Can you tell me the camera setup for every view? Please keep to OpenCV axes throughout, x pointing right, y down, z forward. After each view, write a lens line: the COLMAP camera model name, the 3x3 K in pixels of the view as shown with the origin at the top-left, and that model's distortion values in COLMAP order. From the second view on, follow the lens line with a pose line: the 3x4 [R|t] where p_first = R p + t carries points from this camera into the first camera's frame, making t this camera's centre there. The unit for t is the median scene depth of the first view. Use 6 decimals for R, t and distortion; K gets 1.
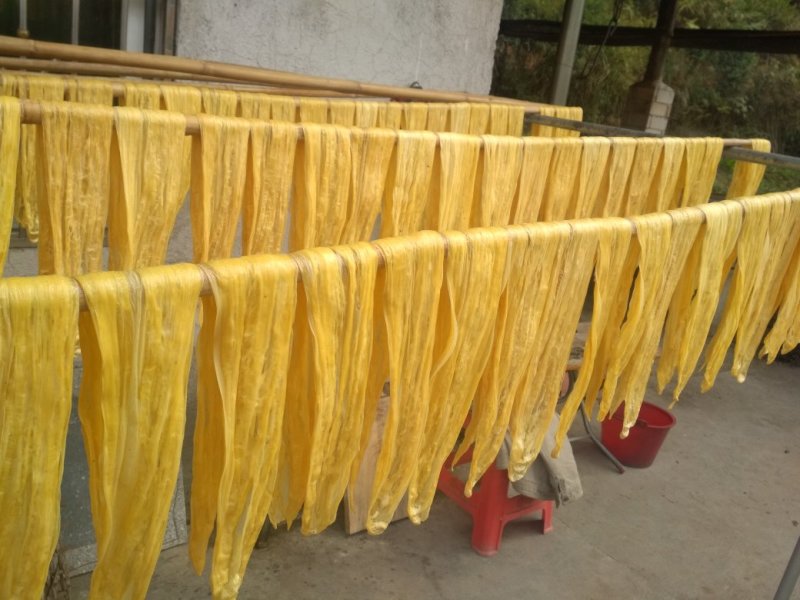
lens RADIAL K [[706.1, 0, 399.1], [0, 706.1, 328.7], [0, 0, 1]] dist [0.106332, -0.190979]
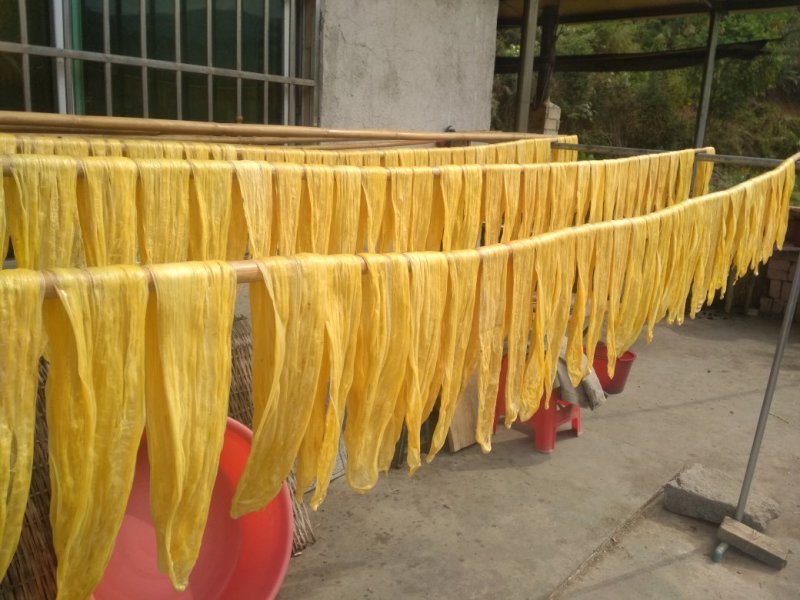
lens RADIAL K [[706.1, 0, 399.1], [0, 706.1, 328.7], [0, 0, 1]] dist [0.106332, -0.190979]
pose [[0.976724, -0.129300, 0.171151, -0.354002], [0.134207, 0.990801, -0.017370, 0.055803], [-0.167331, 0.039935, 0.985092, -0.327577]]
